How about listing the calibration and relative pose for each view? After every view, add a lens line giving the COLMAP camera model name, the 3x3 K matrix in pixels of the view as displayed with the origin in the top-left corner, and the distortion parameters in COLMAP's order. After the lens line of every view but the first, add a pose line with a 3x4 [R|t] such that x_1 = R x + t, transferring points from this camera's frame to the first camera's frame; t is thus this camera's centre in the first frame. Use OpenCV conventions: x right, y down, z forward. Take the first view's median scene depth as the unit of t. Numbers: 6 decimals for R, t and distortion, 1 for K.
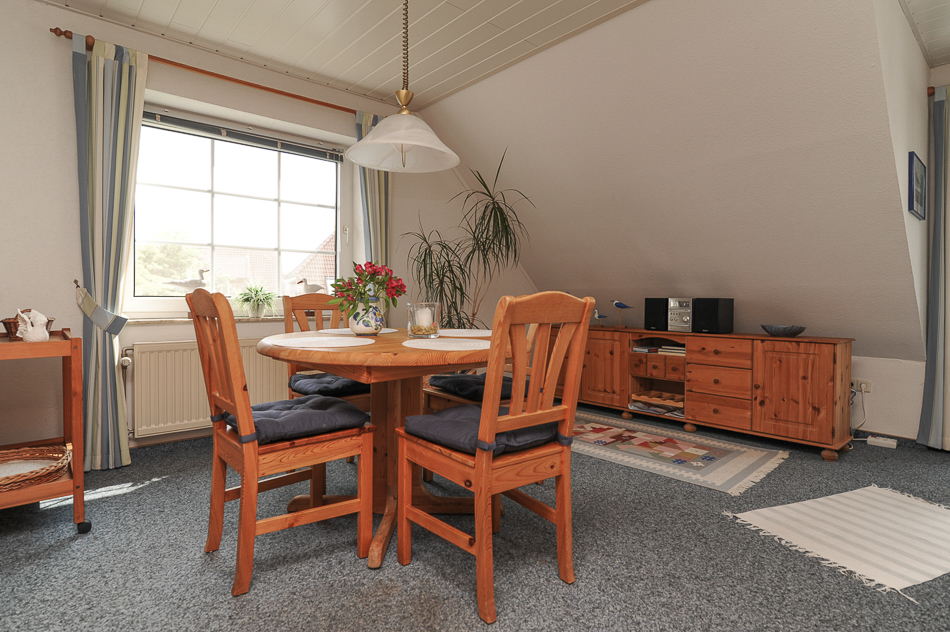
lens RADIAL K [[514.0, 0, 477.4], [0, 514.0, 306.9], [0, 0, 1]] dist [-0.005403, -0.001956]
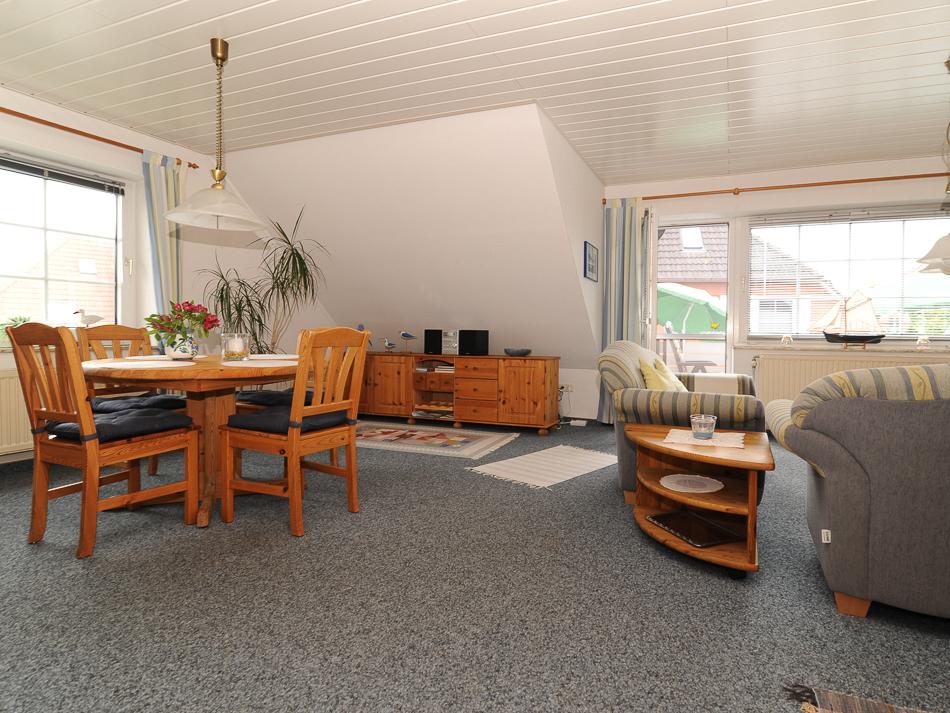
lens RADIAL K [[522.3, 0, 576.7], [0, 522.3, 344.1], [0, 0, 1]] dist [-0.005554, -0.001335]
pose [[0.854801, -0.010585, 0.518848, -0.039975], [0.003494, 0.999887, 0.014642, 0.001810], [-0.518944, -0.010703, 0.854741, -0.437381]]
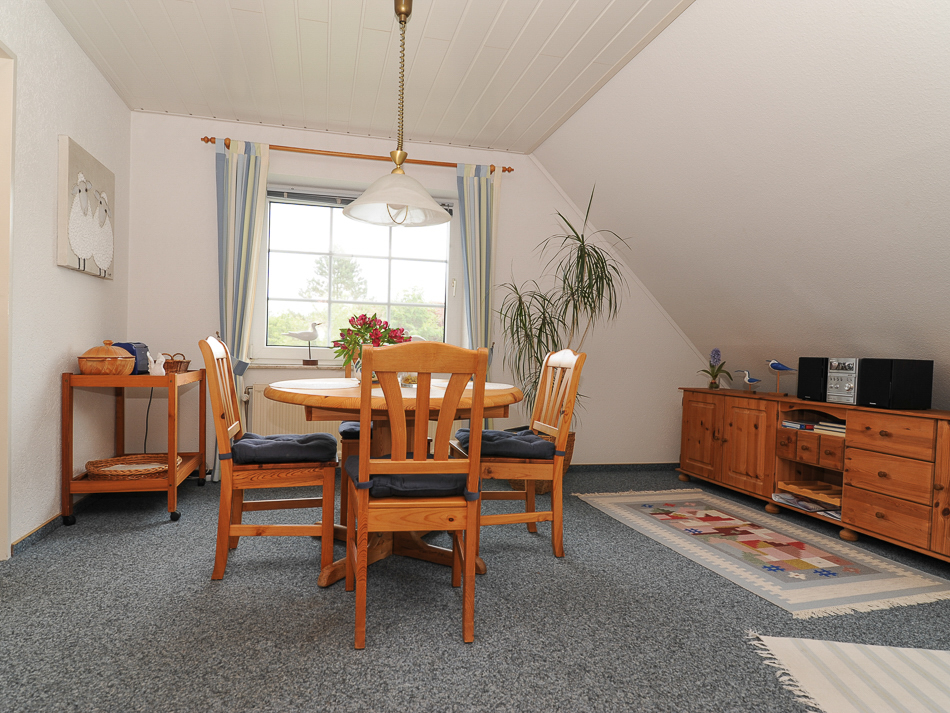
lens RADIAL K [[590.8, 0, 494.2], [0, 590.8, 368.5], [0, 0, 1]] dist [-0.010106, 0.002515]
pose [[0.882065, 0.029532, -0.470201, 0.453801], [-0.028249, 0.999553, 0.009785, 0.004843], [0.470280, 0.004652, 0.882505, 0.022594]]
